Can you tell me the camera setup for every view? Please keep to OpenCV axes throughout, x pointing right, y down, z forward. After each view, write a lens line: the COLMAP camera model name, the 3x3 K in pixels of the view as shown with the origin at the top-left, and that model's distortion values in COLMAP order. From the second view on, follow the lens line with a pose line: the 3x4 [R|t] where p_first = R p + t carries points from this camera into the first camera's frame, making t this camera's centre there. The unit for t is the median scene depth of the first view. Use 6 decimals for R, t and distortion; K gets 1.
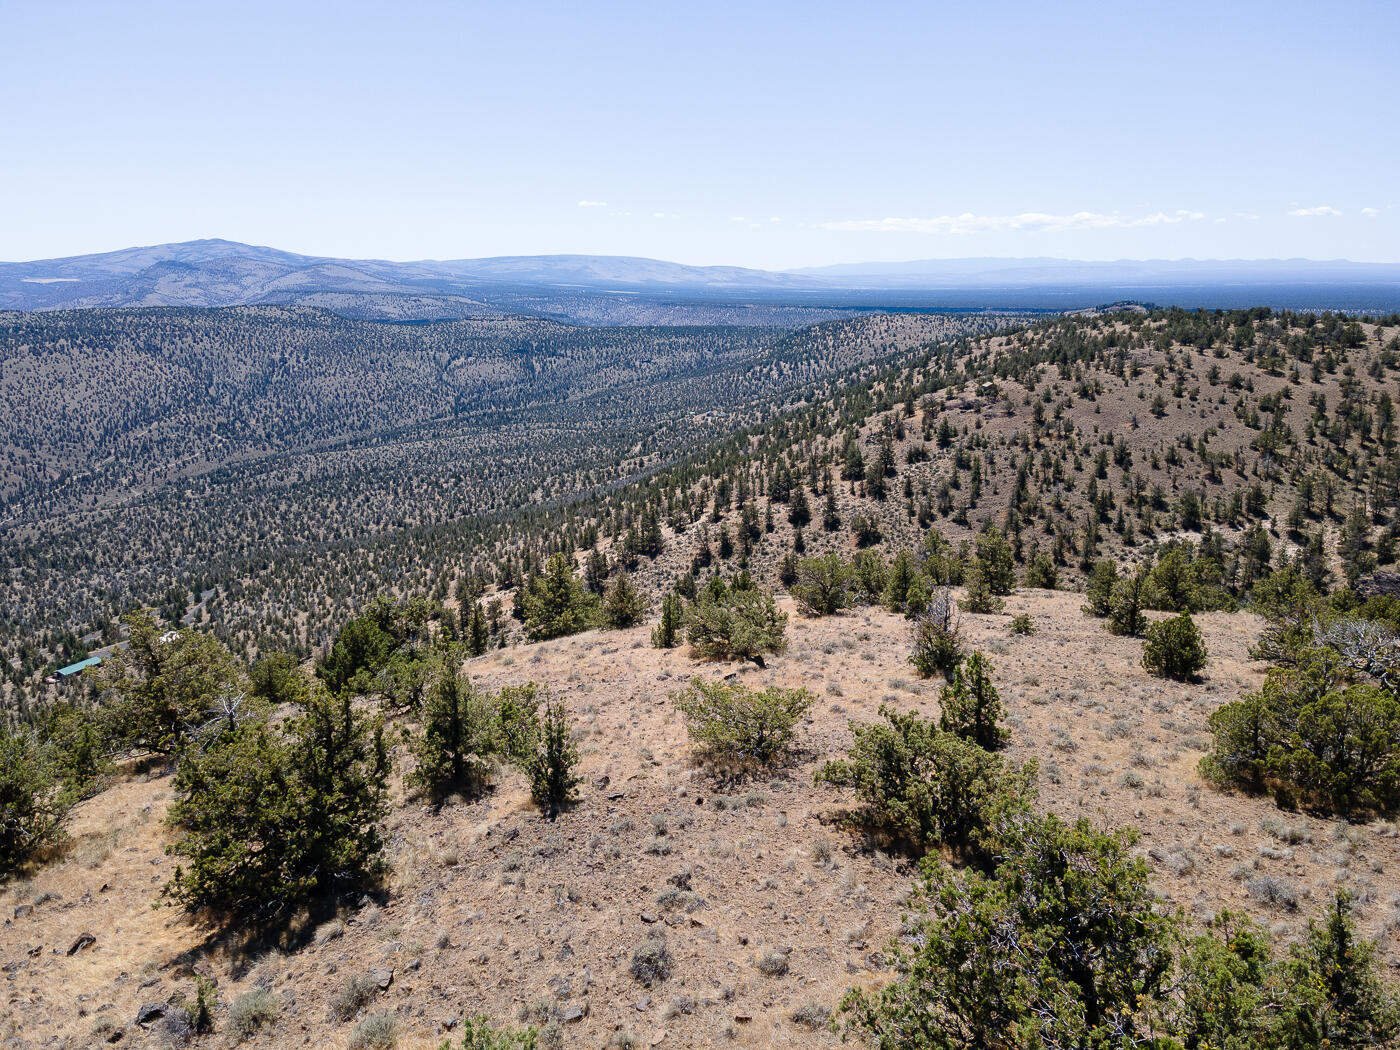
lens RADIAL K [[1001.3, 0, 700.0], [0, 1001.3, 525.0], [0, 0, 1]] dist [0.264060, -0.197722]
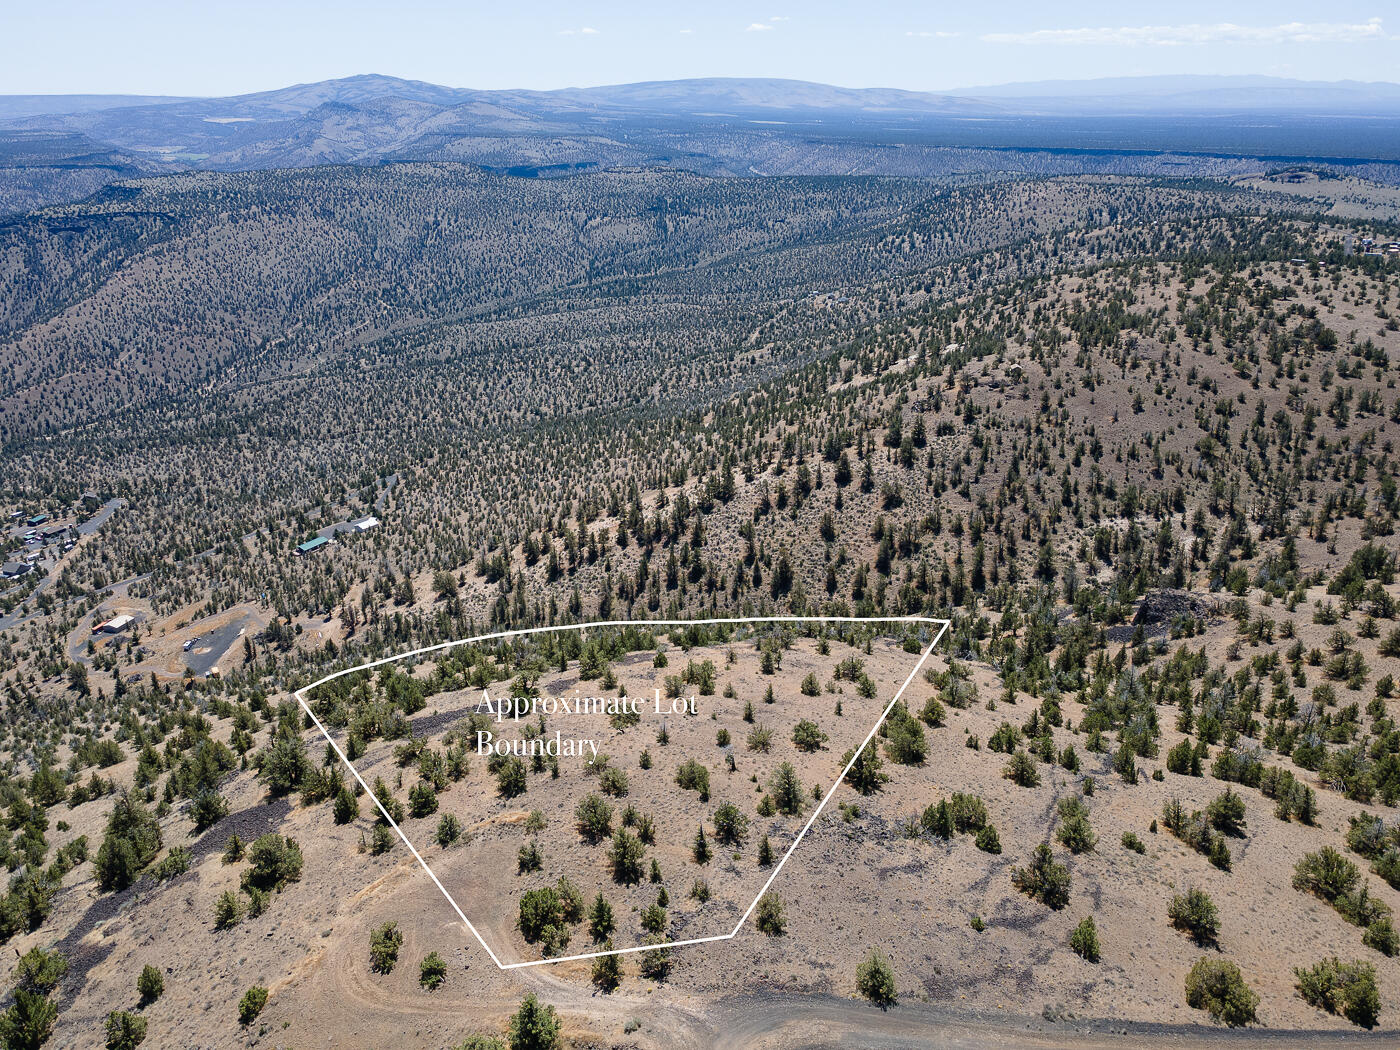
lens RADIAL K [[1030.7, 0, 700.0], [0, 1030.7, 525.0], [0, 0, 1]] dist [0.044279, 0.050389]
pose [[0.990815, 0.052653, -0.124551, 0.046700], [-0.034084, 0.988583, 0.146774, -0.071578], [0.130857, -0.141180, 0.981297, -0.155324]]
